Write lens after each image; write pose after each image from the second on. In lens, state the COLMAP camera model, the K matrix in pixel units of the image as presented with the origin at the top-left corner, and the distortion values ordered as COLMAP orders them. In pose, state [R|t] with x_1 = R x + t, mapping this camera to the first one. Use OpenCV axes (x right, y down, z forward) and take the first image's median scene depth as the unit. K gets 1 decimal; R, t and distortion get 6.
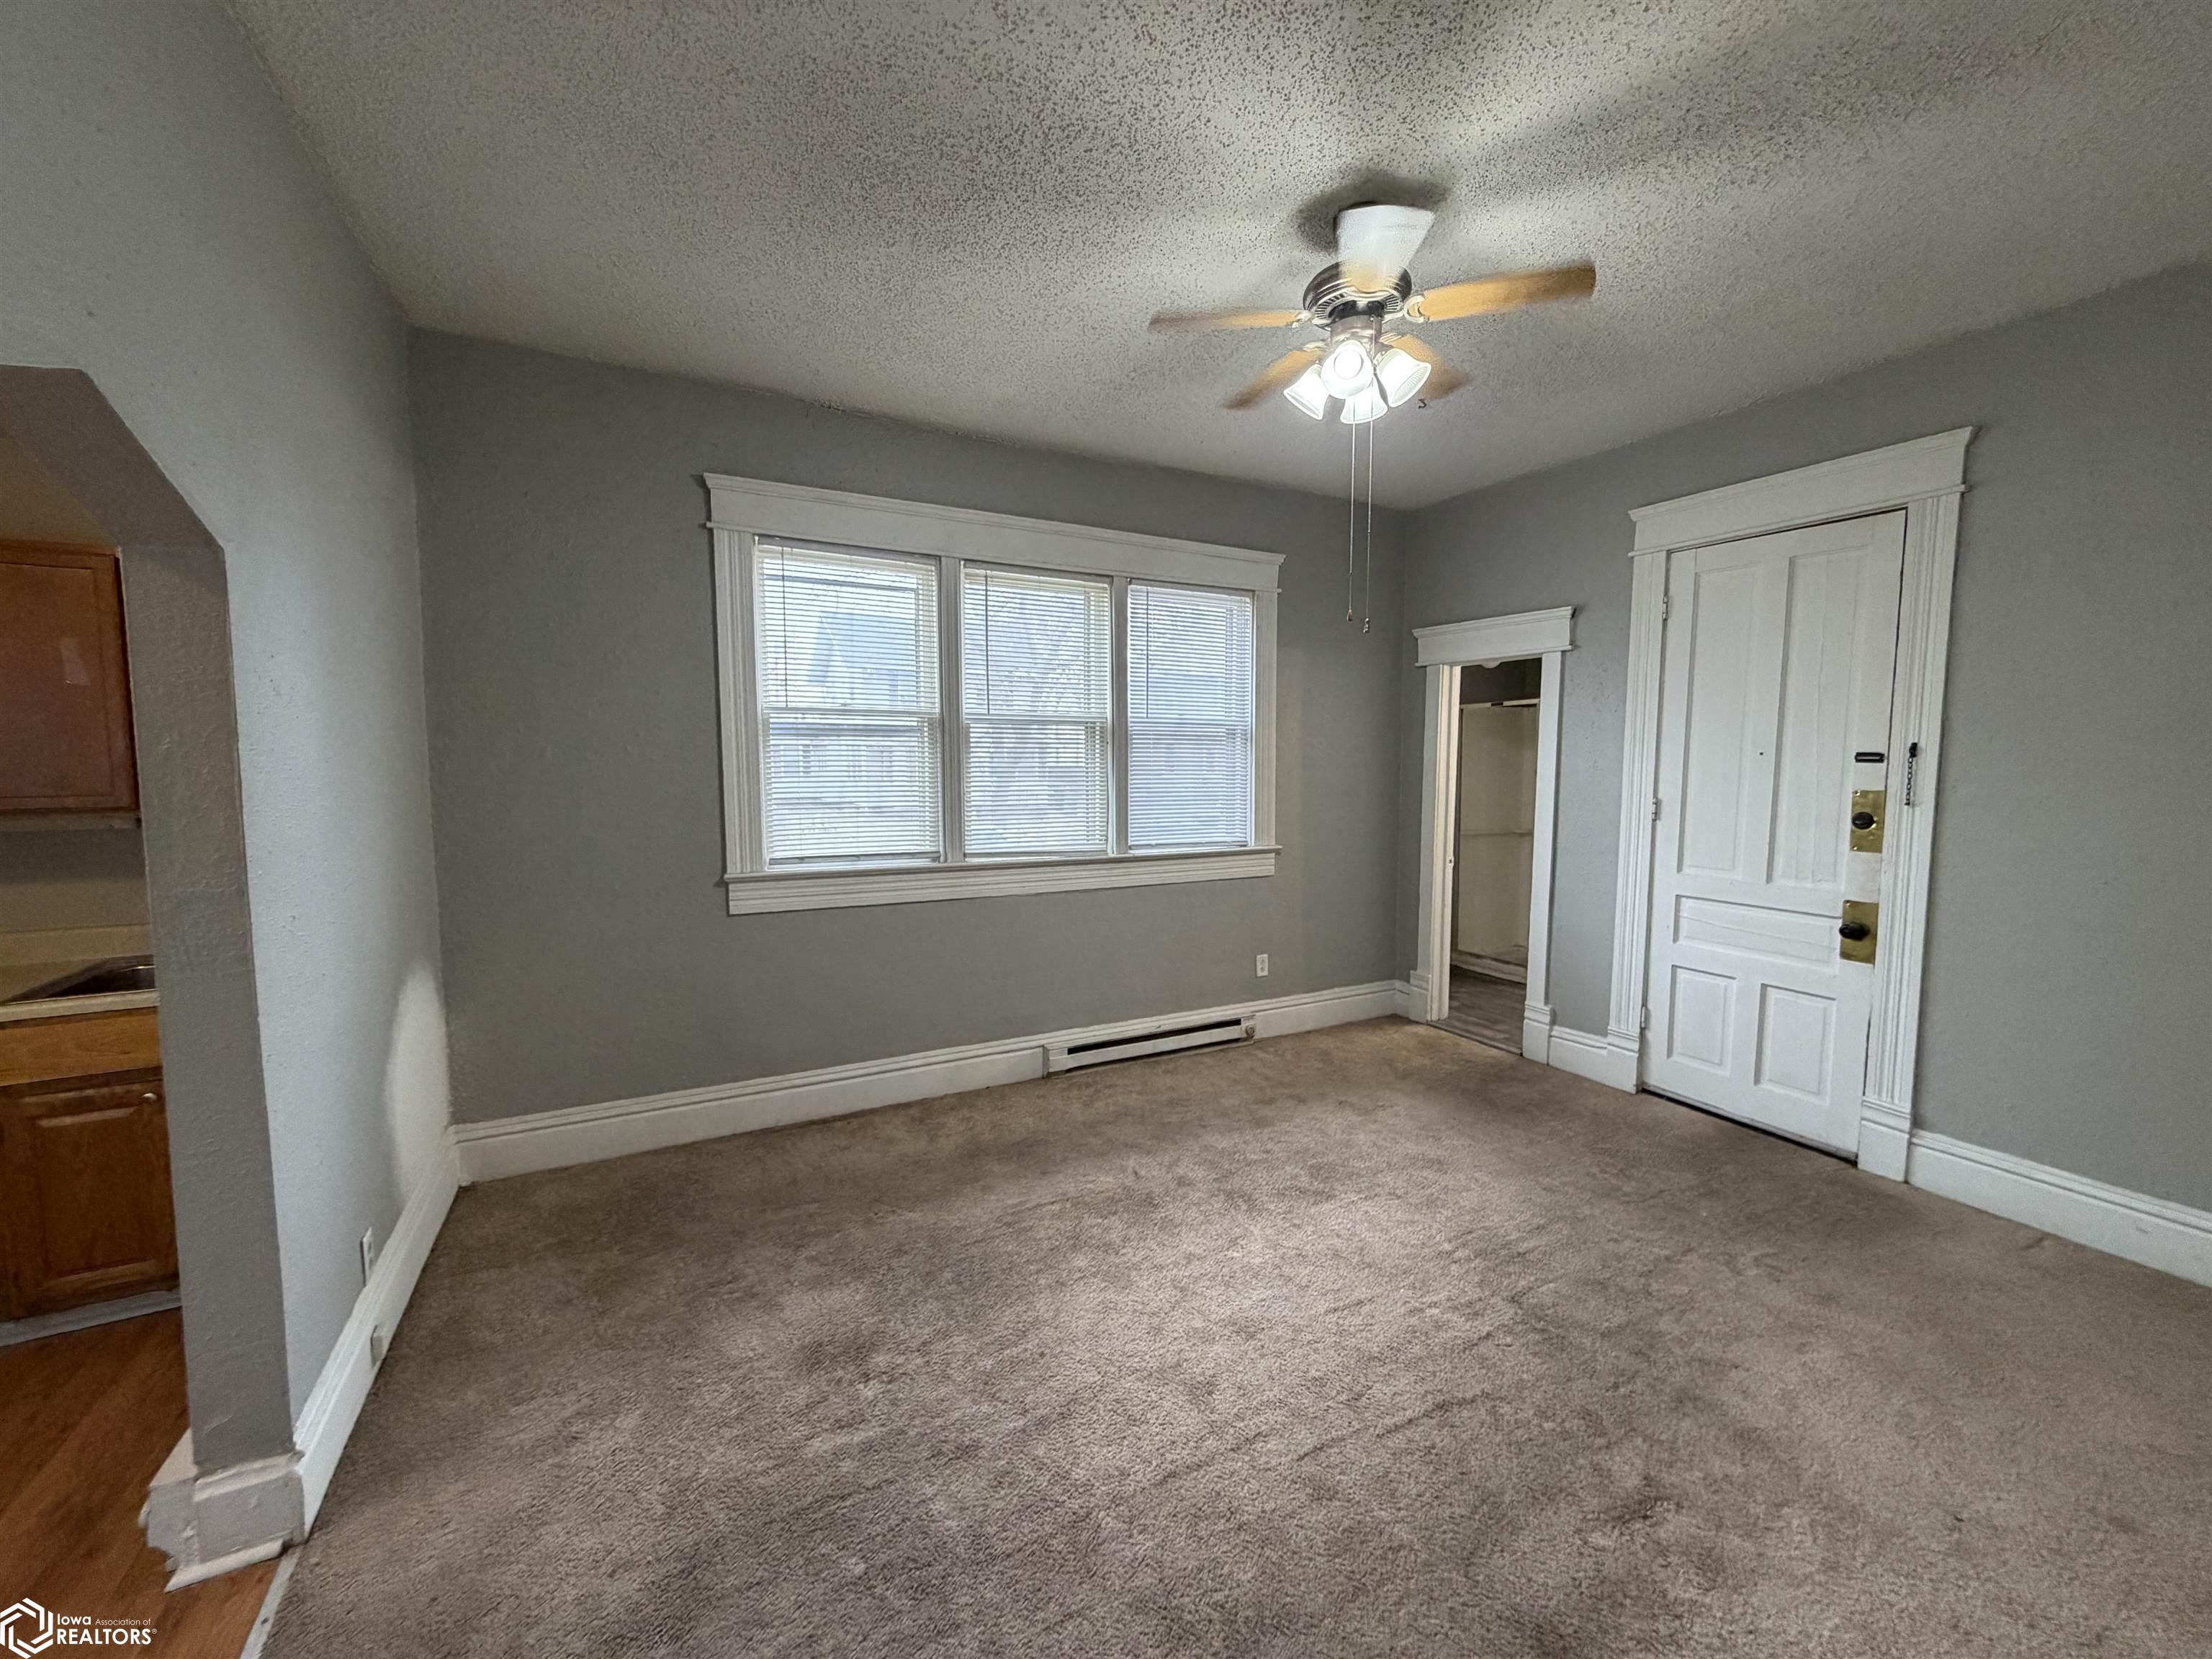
lens RADIAL K [[873.8, 0, 1112.5], [0, 873.8, 825.7], [0, 0, 1]] dist [0.001249, 0.000259]
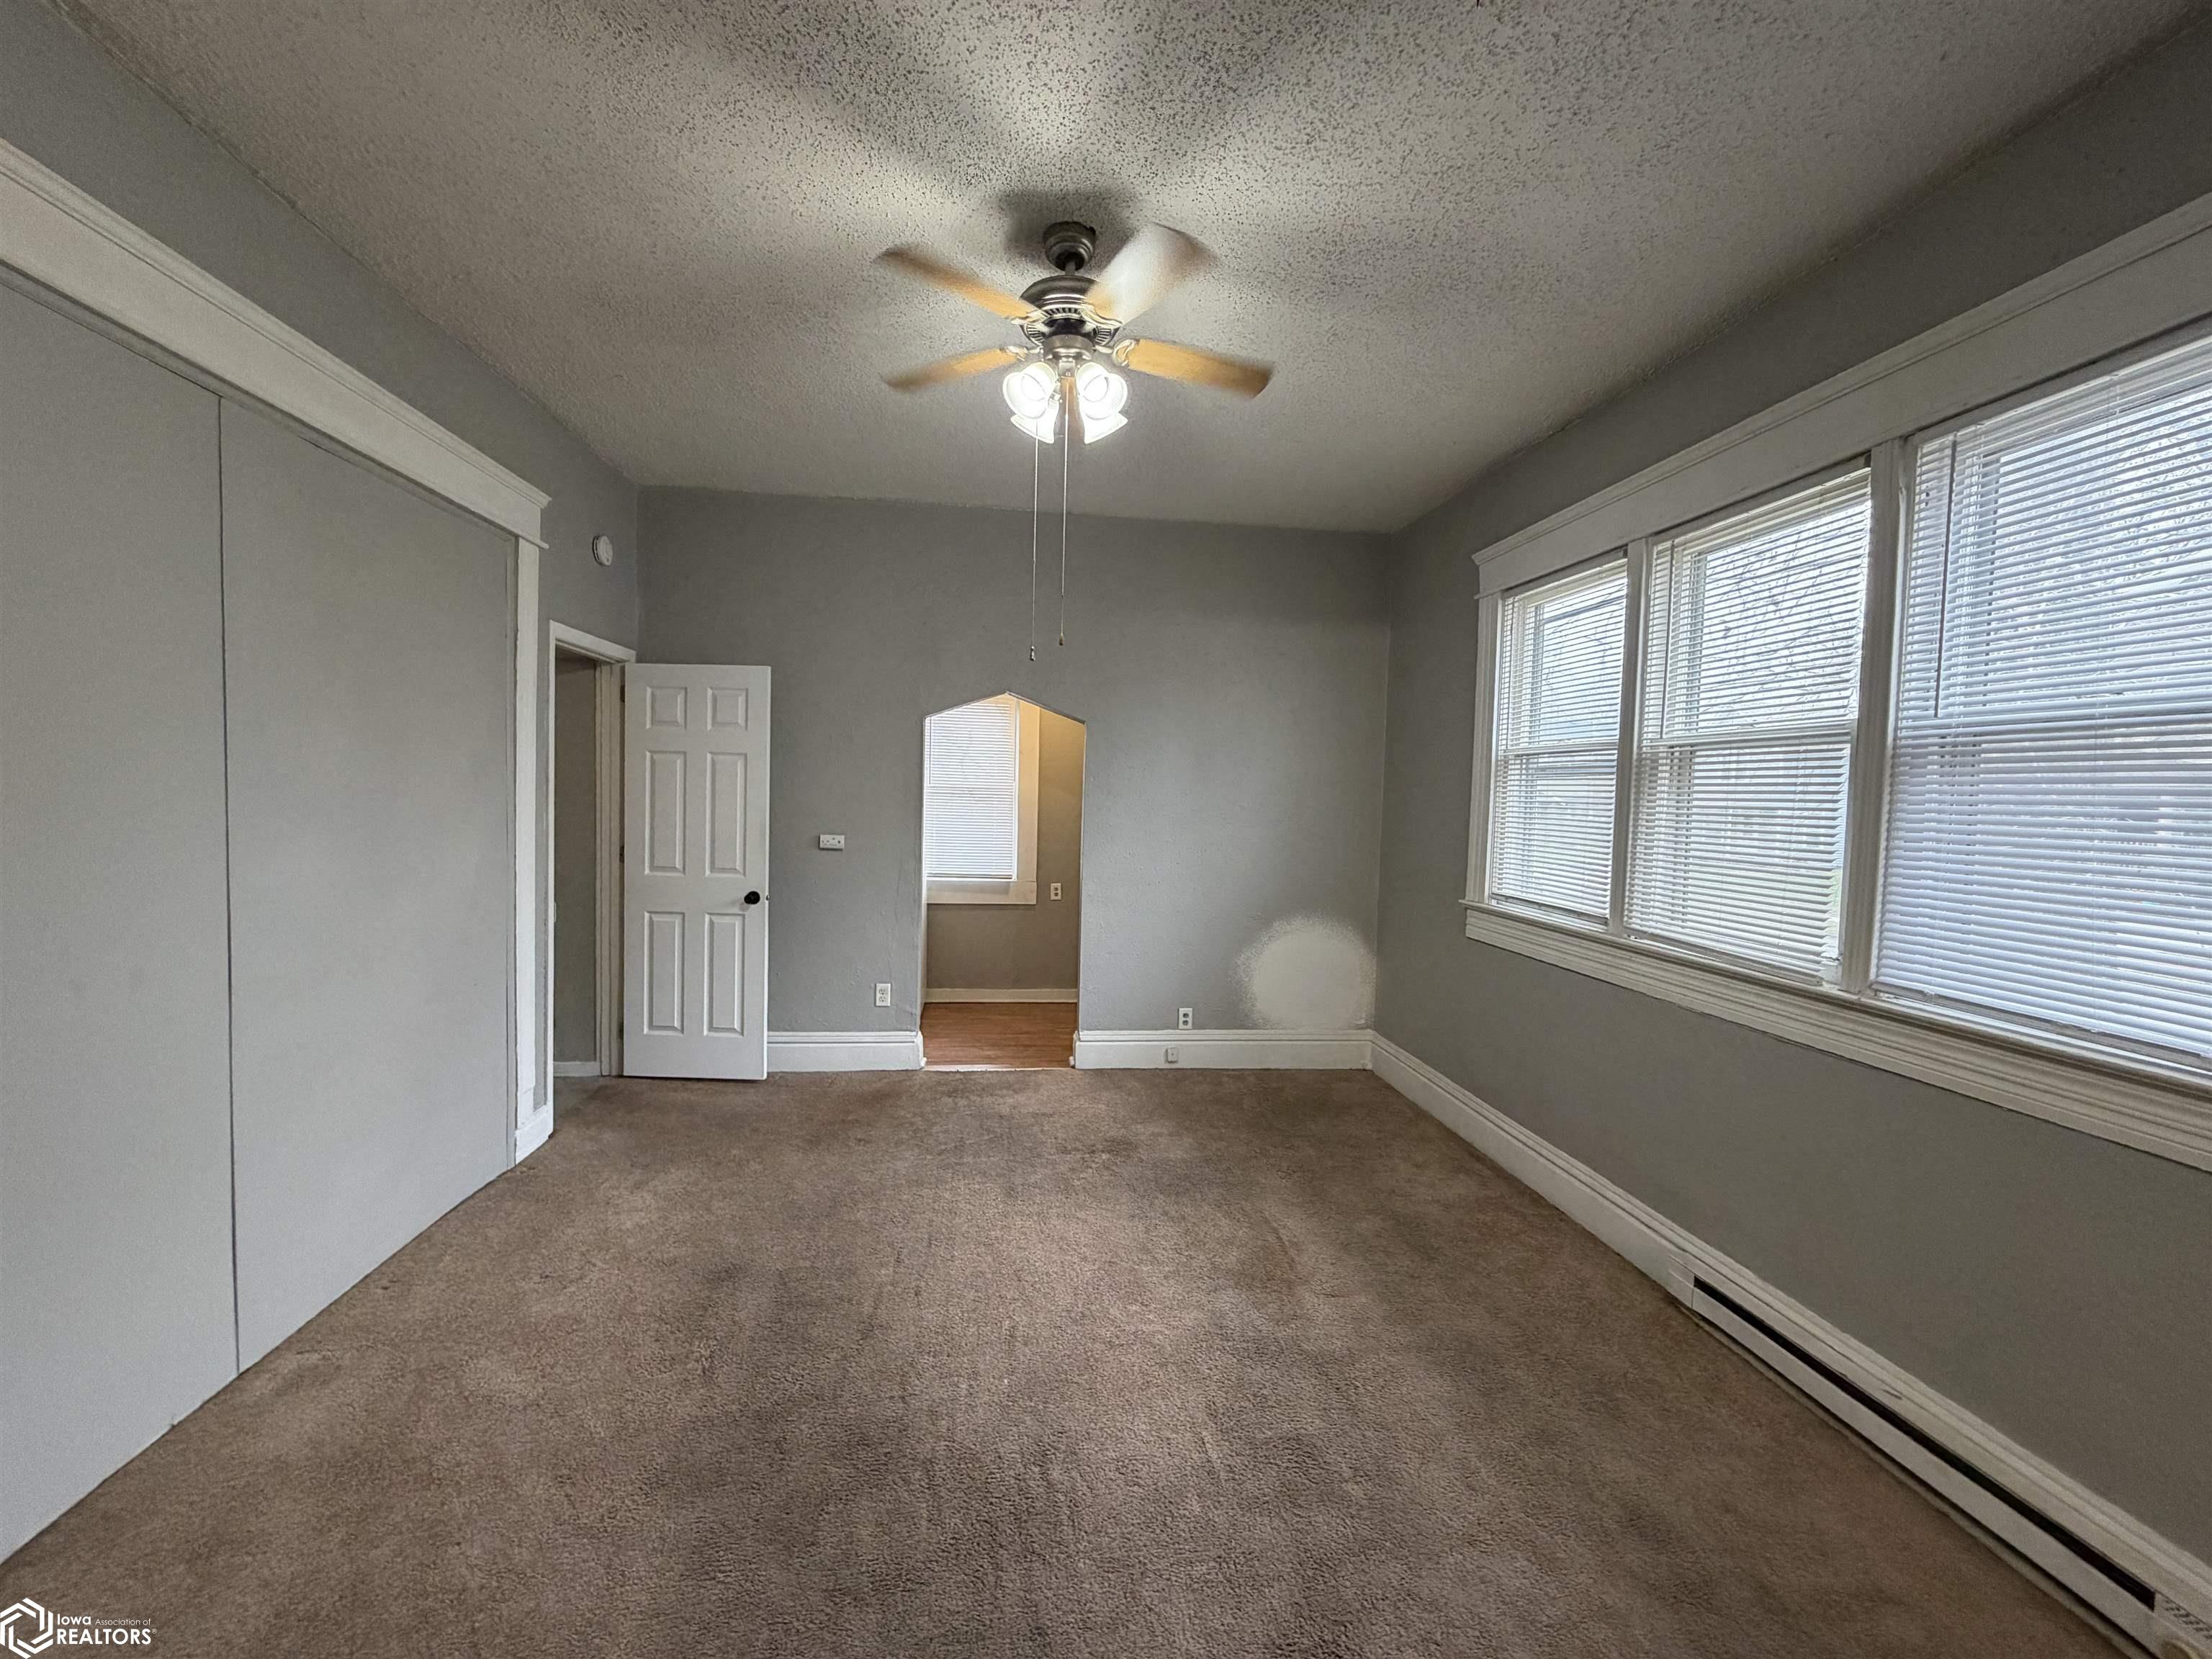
lens RADIAL K [[882.9, 0, 1100.5], [0, 882.9, 833.9], [0, 0, 1]] dist [-0.000713, -0.000349]
pose [[-0.366631, 0.033547, -0.929762, 0.782538], [-0.094654, 0.992819, 0.073147, -0.067327], [0.925539, 0.114823, -0.360823, 0.948554]]
